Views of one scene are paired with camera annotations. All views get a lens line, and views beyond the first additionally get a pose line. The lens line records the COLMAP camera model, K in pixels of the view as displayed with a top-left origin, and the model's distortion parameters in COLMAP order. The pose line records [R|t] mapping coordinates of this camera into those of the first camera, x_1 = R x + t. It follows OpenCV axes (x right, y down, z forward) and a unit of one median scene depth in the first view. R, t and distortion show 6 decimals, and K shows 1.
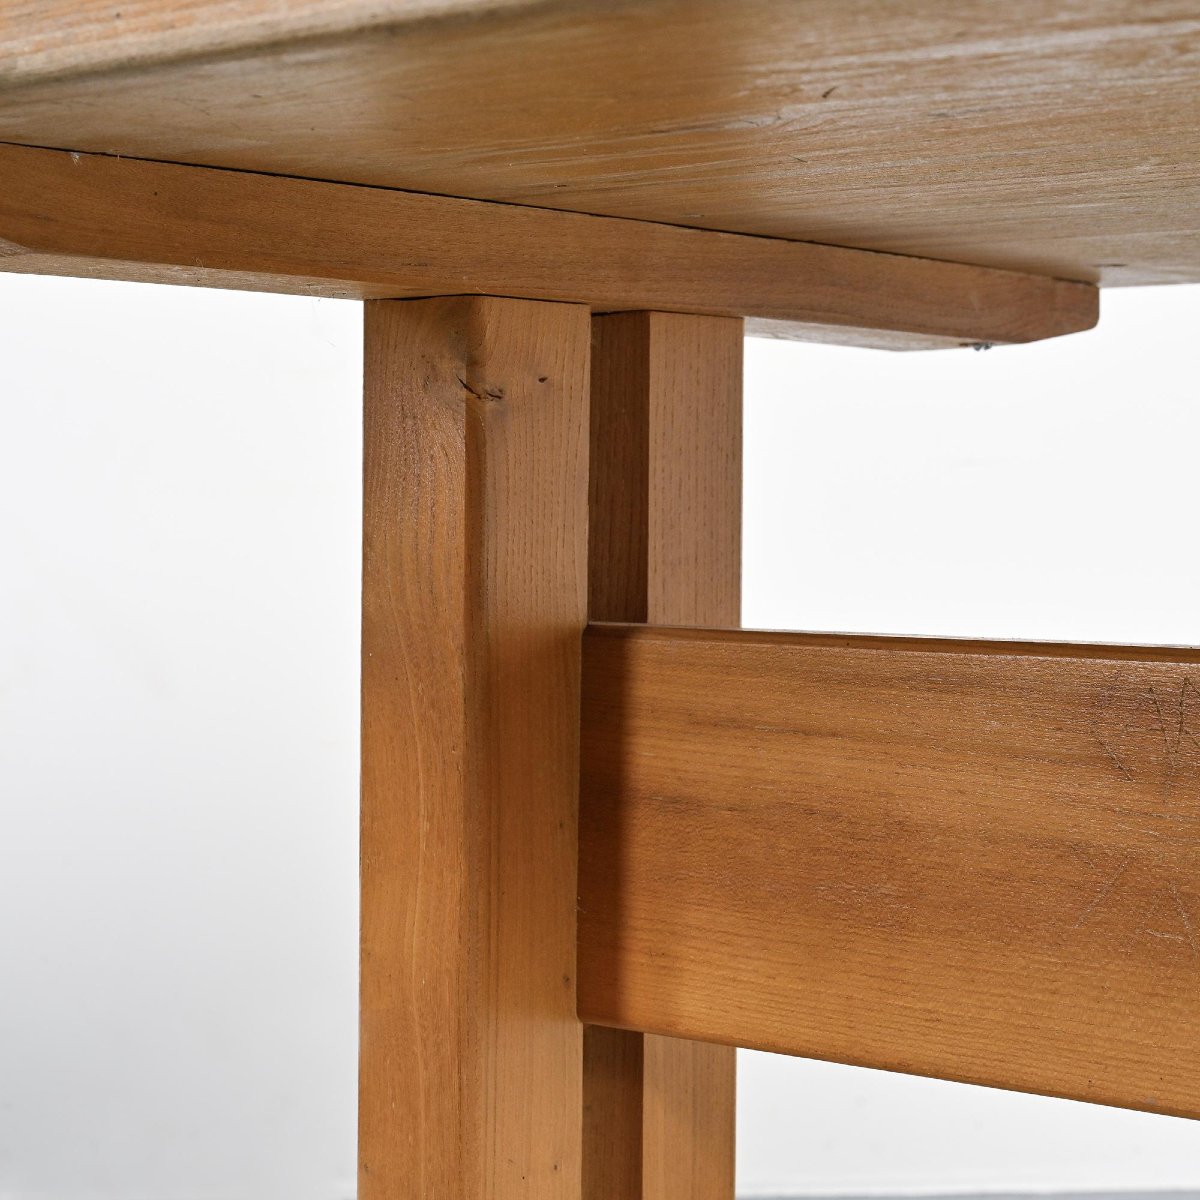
lens RADIAL K [[2820.5, 0, 600.0], [0, 2820.5, 600.0], [0, 0, 1]] dist [-0.045604, 0.019549]
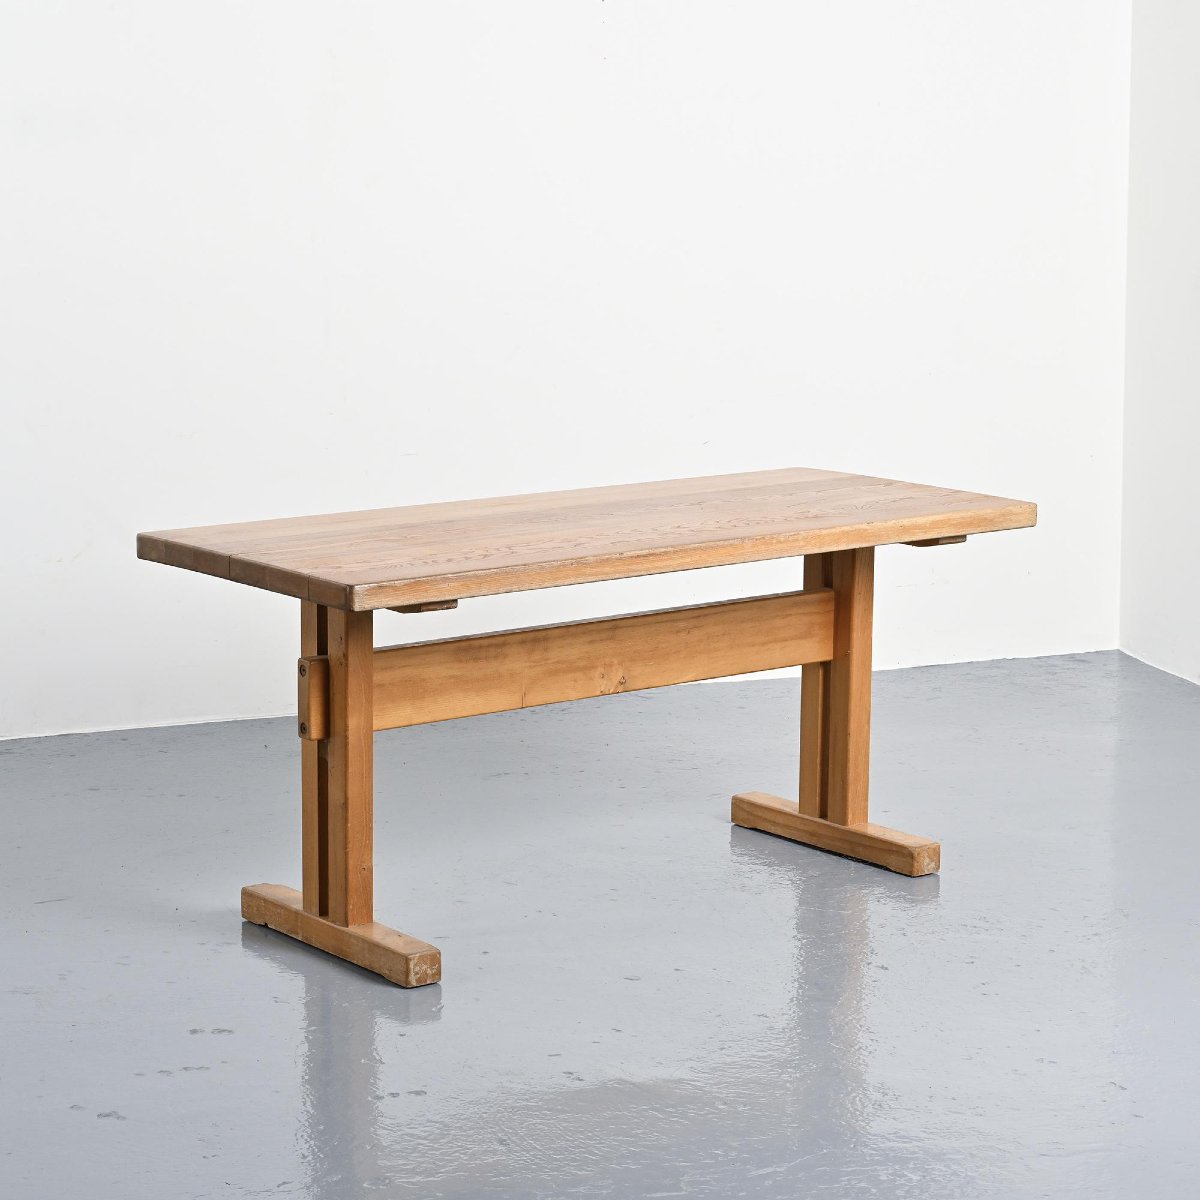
lens RADIAL K [[3071.6, 0, 600.0], [0, 3071.6, 600.0], [0, 0, 1]] dist [-0.017252, 0.225639]
pose [[0.188206, -0.176461, 0.966147, -5.197266], [0.024264, 0.984262, 0.175043, -1.034608], [-0.981830, -0.009501, 0.189526, -0.436195]]
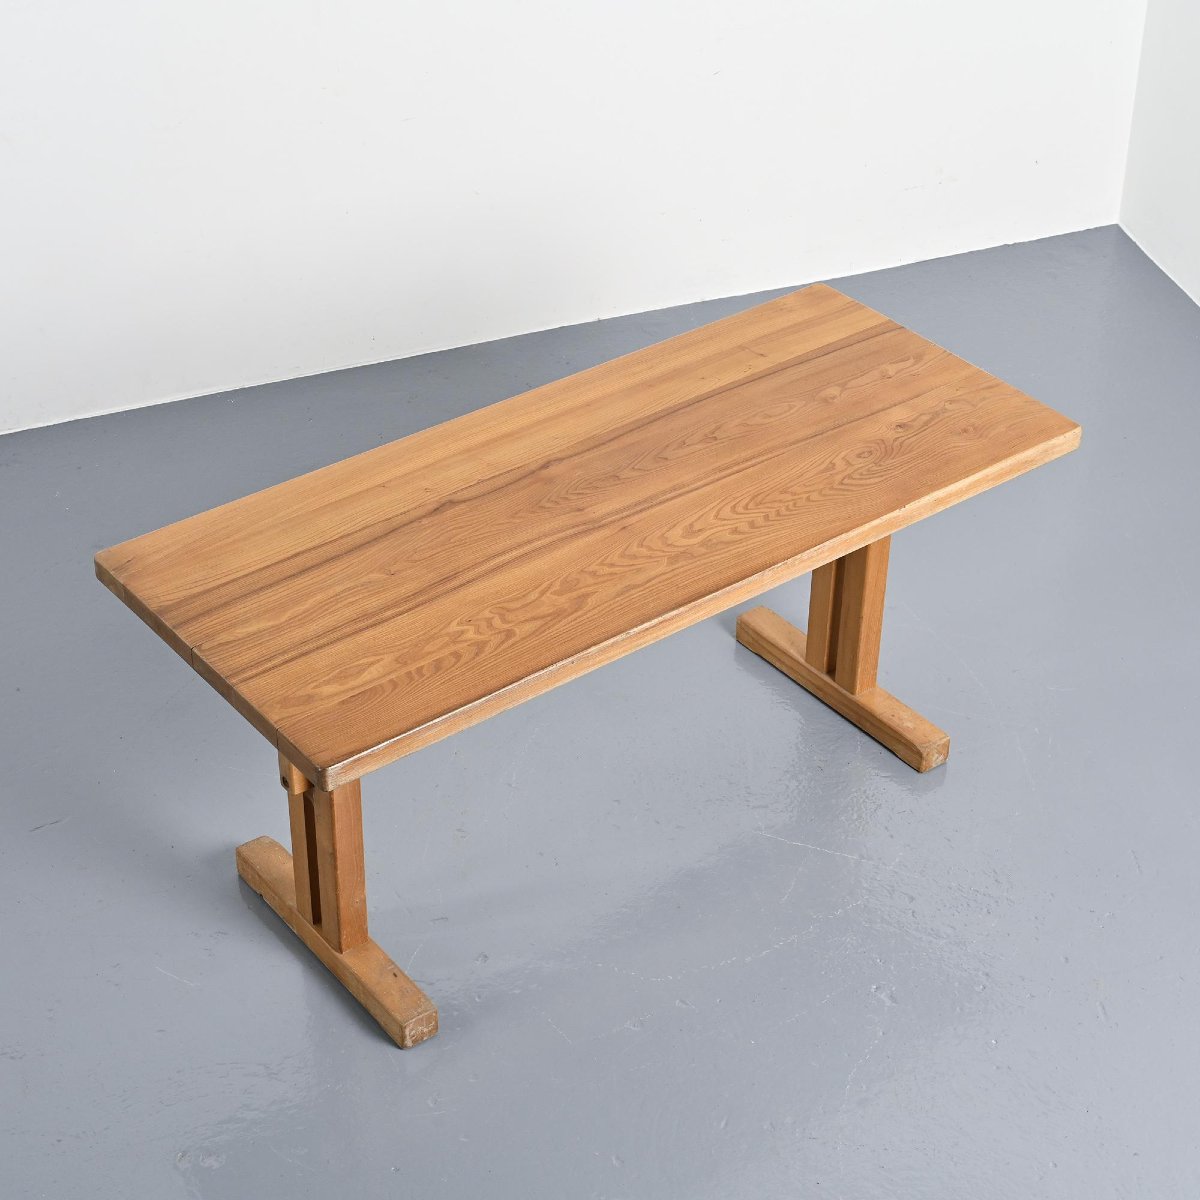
lens RADIAL K [[2386.0, 0, 600.0], [0, 2386.0, 600.0], [0, 0, 1]] dist [-0.017965, -0.105027]
pose [[0.193421, -0.562082, 0.804147, -2.979373], [0.019022, 0.821619, 0.569720, -2.359154], [-0.980932, -0.094899, 0.169610, -0.041730]]
